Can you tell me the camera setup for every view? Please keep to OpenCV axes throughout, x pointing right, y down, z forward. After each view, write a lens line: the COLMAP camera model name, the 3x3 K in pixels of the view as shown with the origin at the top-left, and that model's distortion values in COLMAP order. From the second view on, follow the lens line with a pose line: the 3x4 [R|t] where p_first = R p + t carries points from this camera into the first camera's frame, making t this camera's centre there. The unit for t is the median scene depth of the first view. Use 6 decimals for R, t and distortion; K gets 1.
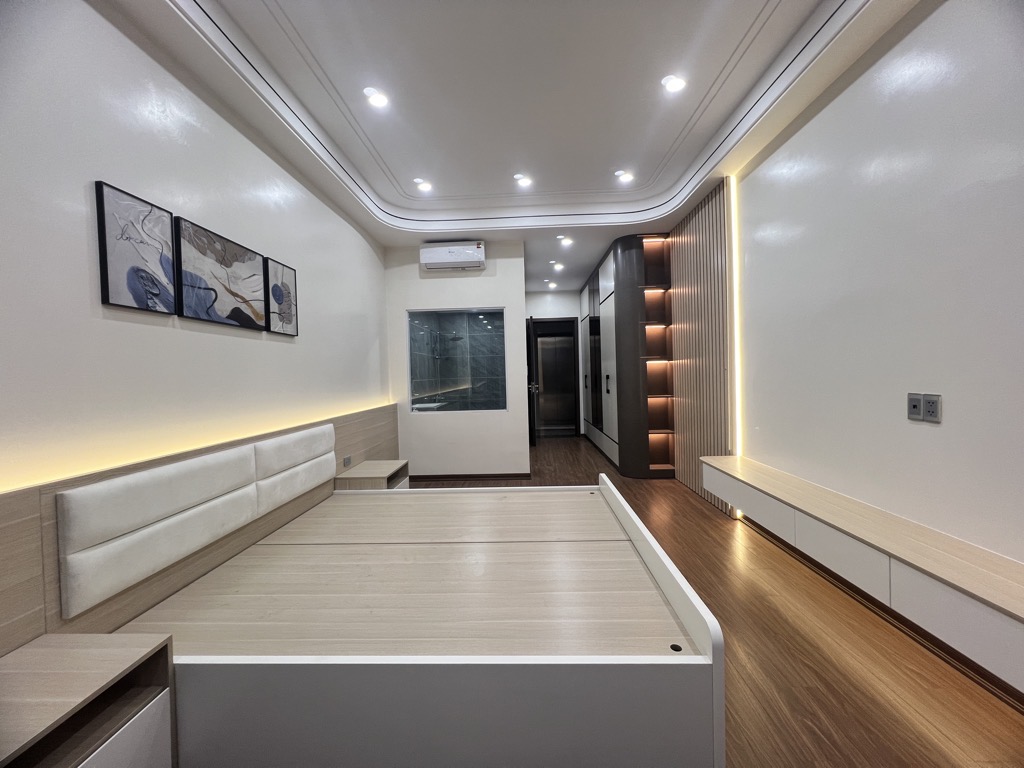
lens RADIAL K [[411.9, 0, 509.9], [0, 411.9, 383.0], [0, 0, 1]] dist [-0.002280, 0.000838]
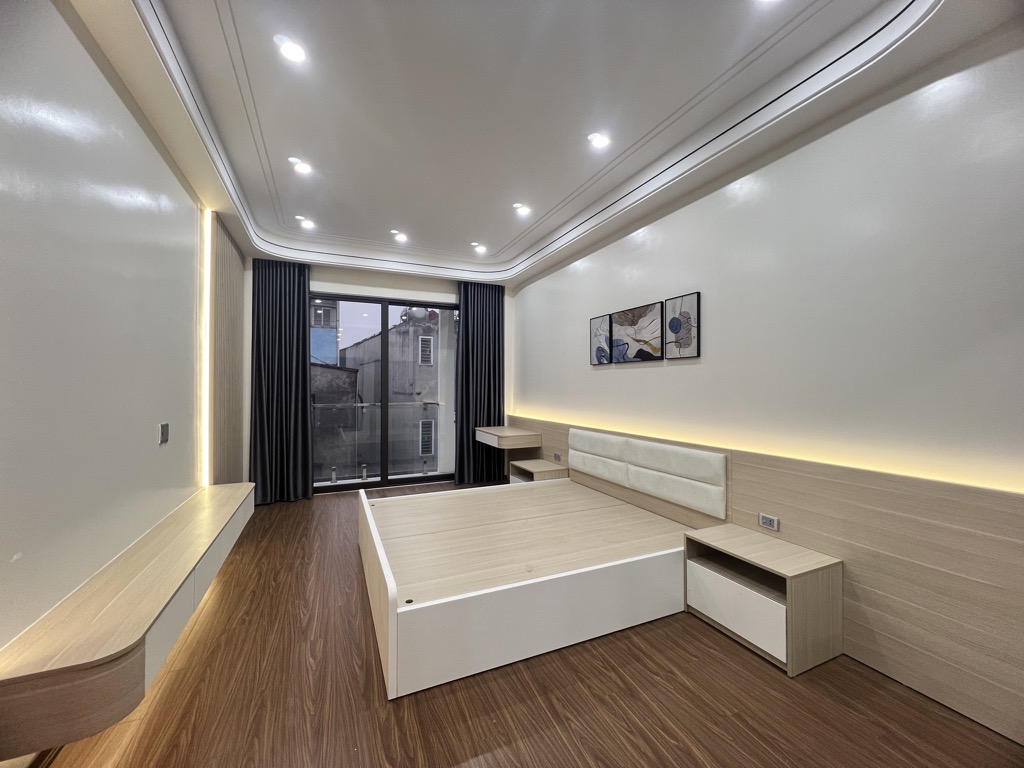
lens RADIAL K [[411.9, 0, 511.2], [0, 411.9, 383.4], [0, 0, 1]] dist [-0.002280, 0.000838]
pose [[-0.896663, 0.021940, -0.442171, 0.446275], [0.013402, 0.999659, 0.022426, -0.098182], [0.442512, 0.014183, -0.896651, 2.187879]]
